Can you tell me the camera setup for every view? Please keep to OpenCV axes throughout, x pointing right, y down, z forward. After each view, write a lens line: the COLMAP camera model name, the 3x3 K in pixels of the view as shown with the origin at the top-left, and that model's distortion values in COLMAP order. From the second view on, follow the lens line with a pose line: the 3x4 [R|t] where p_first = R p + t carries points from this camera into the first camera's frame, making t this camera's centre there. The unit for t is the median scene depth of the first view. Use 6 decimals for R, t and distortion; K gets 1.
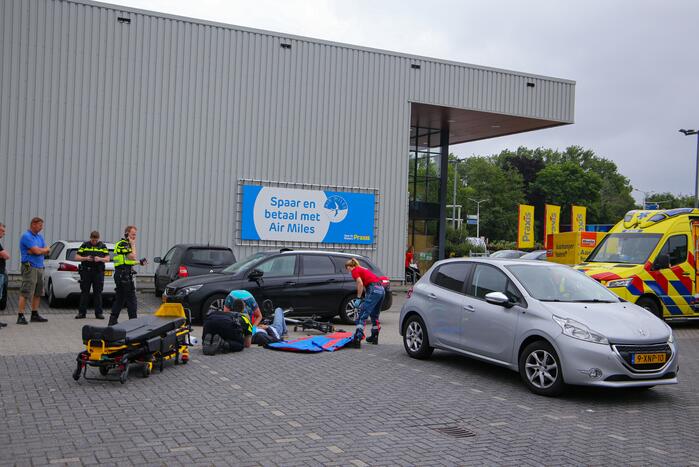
lens RADIAL K [[734.6, 0, 368.7], [0, 734.6, 233.5], [0, 0, 1]] dist [0.018727, 0.012055]
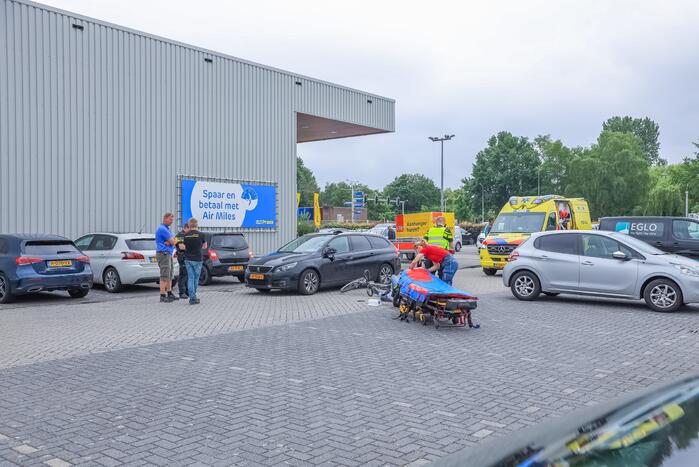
lens RADIAL K [[608.1, 0, 359.7], [0, 608.1, 231.9], [0, 0, 1]] dist [0.019736, 0.018099]
pose [[0.918168, -0.038266, 0.394340, -0.283866], [0.028359, 0.999119, 0.030922, -0.005552], [-0.395176, -0.017208, 0.918444, 0.008987]]
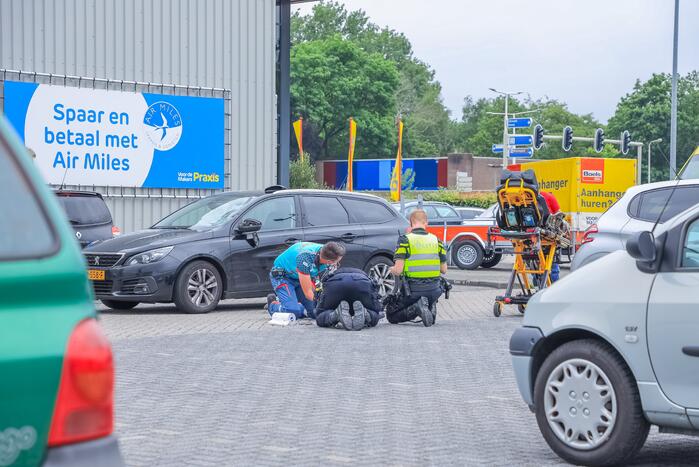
lens RADIAL K [[1485.2, 0, 368.3], [0, 1485.2, 233.7], [0, 0, 1]] dist [0.361064, -0.023461]
pose [[0.958312, -0.033513, 0.283752, -0.225492], [0.023693, 0.998998, 0.037968, 0.008540], [-0.284740, -0.029662, 0.958146, -0.125353]]
